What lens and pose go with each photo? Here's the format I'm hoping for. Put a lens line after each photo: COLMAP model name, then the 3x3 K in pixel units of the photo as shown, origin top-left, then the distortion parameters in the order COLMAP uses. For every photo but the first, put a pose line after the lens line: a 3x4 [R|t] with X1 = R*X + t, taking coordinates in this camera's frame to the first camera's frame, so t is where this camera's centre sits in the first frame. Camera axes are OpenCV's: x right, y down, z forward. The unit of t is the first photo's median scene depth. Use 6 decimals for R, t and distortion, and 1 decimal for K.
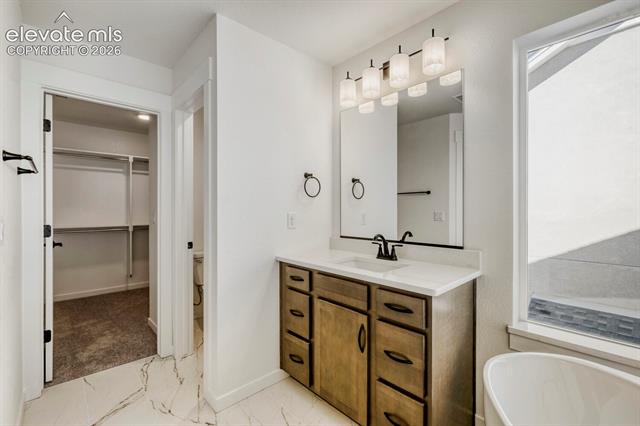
lens RADIAL K [[284.4, 0, 320.0], [0, 284.4, 213.0], [0, 0, 1]] dist [0.004063, 0.001092]
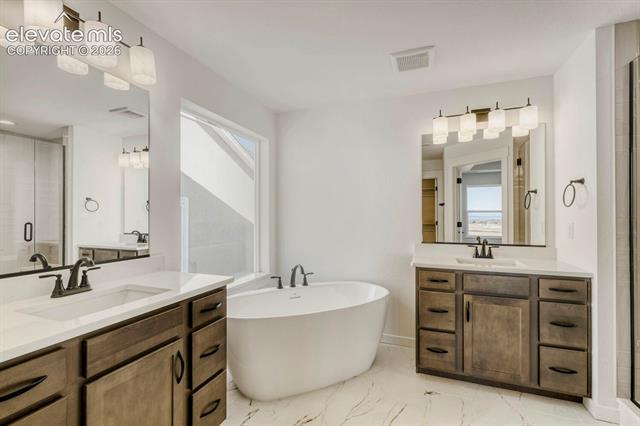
lens RADIAL K [[284.4, 0, 320.0], [0, 284.4, 213.0], [0, 0, 1]] dist [0.004063, 0.001092]
pose [[-0.435392, 0.003624, 0.900234, -0.763838], [0.006448, 0.999979, -0.000907, -0.034732], [-0.900218, 0.005410, -0.435406, 0.887769]]
